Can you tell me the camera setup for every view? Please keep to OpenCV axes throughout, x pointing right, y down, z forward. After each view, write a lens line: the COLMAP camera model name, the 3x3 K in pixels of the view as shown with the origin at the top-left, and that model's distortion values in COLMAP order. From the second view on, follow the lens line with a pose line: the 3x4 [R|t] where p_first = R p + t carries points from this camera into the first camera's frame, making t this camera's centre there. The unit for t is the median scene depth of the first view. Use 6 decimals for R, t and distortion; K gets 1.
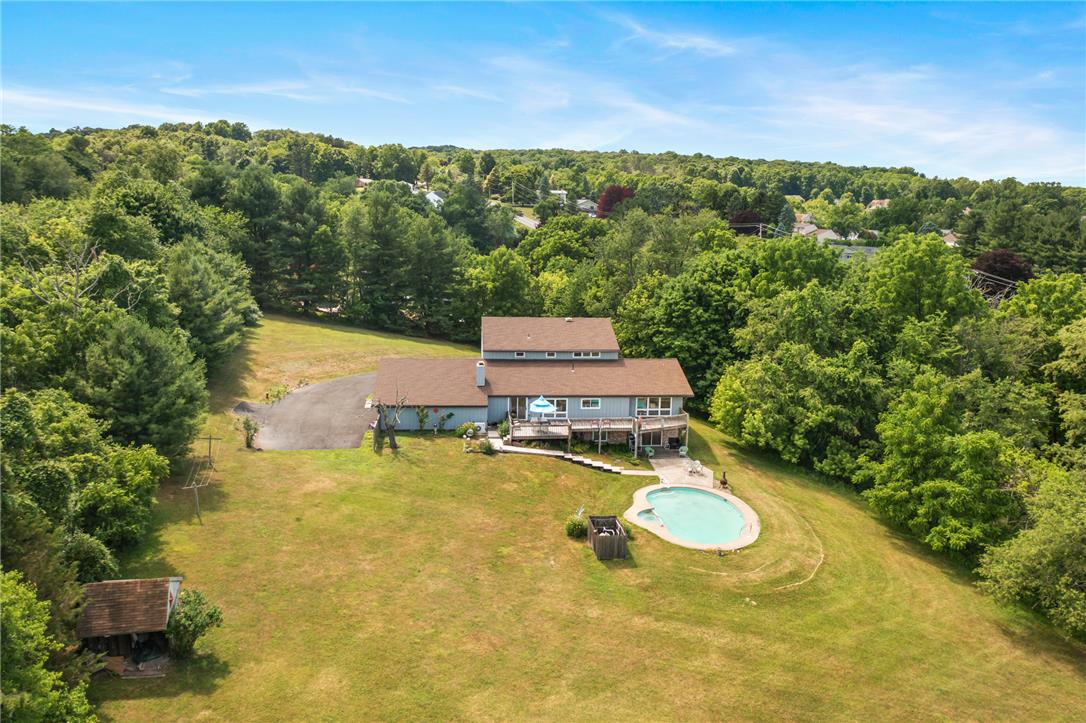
lens RADIAL K [[855.9, 0, 537.3], [0, 855.9, 354.3], [0, 0, 1]] dist [-0.006049, -0.002542]
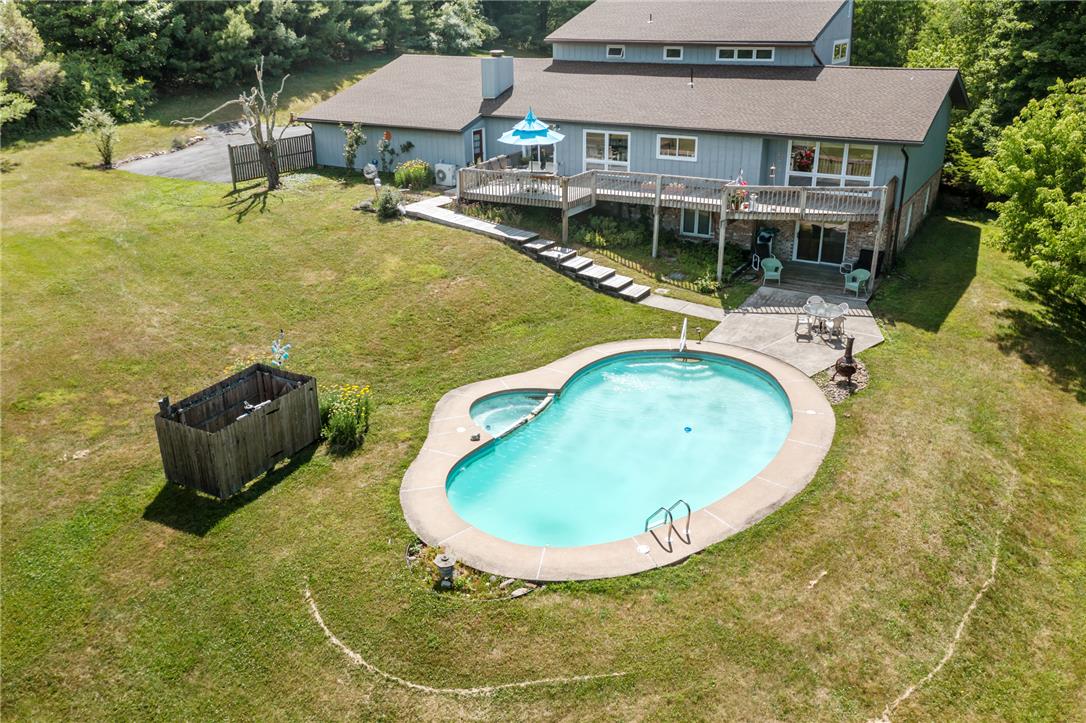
lens RADIAL K [[861.2, 0, 545.1], [0, 861.2, 358.8], [0, 0, 1]] dist [-0.006955, 0.003043]
pose [[0.811906, 0.196754, -0.549633, 0.287904], [-0.081120, 0.970383, 0.227543, 0.070490], [0.578124, -0.140157, 0.803821, 0.600217]]
